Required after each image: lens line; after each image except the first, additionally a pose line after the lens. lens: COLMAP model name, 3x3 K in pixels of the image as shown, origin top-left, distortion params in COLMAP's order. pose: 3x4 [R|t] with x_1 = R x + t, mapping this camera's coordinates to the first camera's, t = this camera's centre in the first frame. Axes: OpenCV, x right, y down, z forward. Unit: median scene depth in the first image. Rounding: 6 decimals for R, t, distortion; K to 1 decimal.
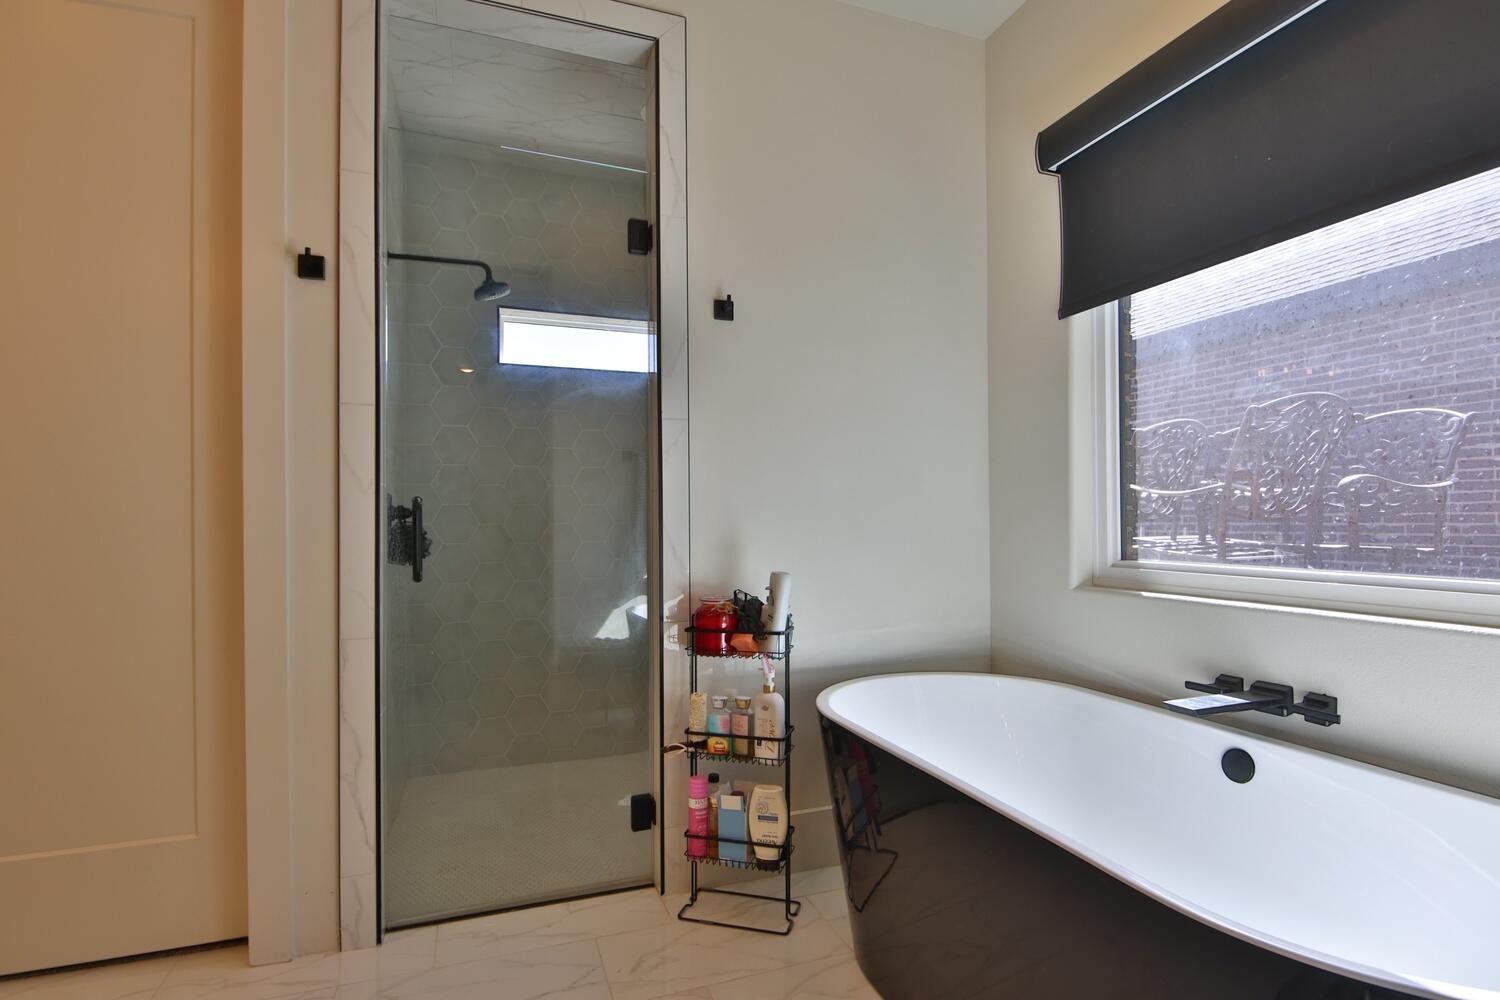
lens RADIAL K [[741.5, 0, 747.0], [0, 741.5, 510.2], [0, 0, 1]] dist [-0.002465, -0.000667]
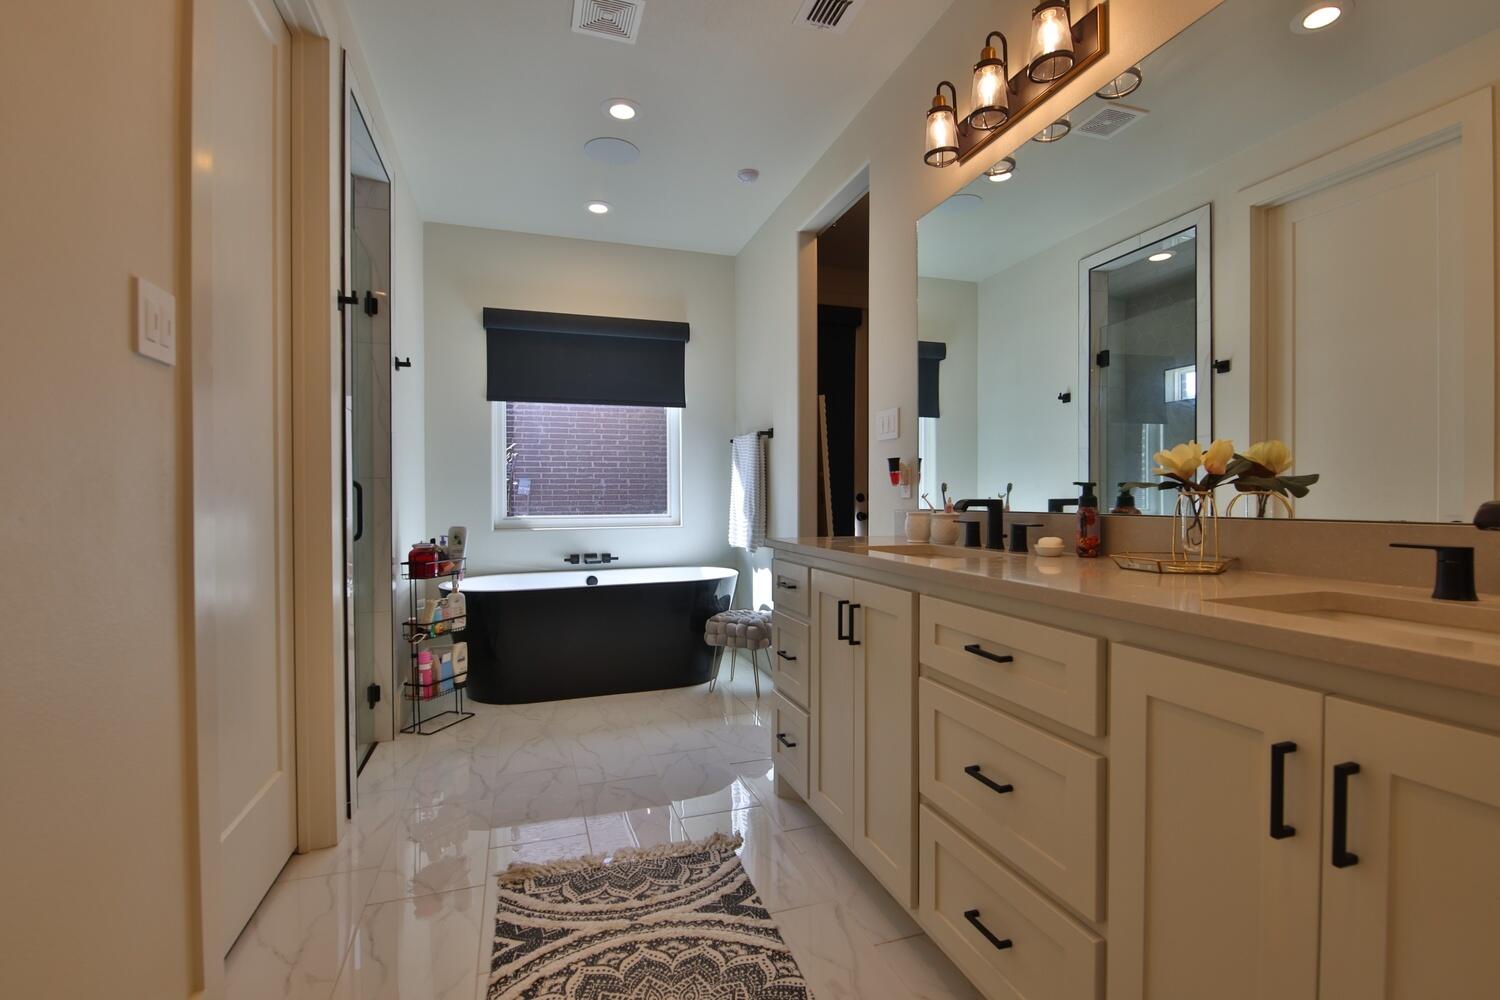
lens RADIAL K [[688.5, 0, 756.0], [0, 688.5, 498.1], [0, 0, 1]] dist [0.000781, -0.010127]
pose [[0.024733, -0.000283, 0.999694, -1.541223], [-0.008385, 0.999965, 0.000490, 0.005678], [-0.999659, -0.008394, 0.024730, 0.208829]]
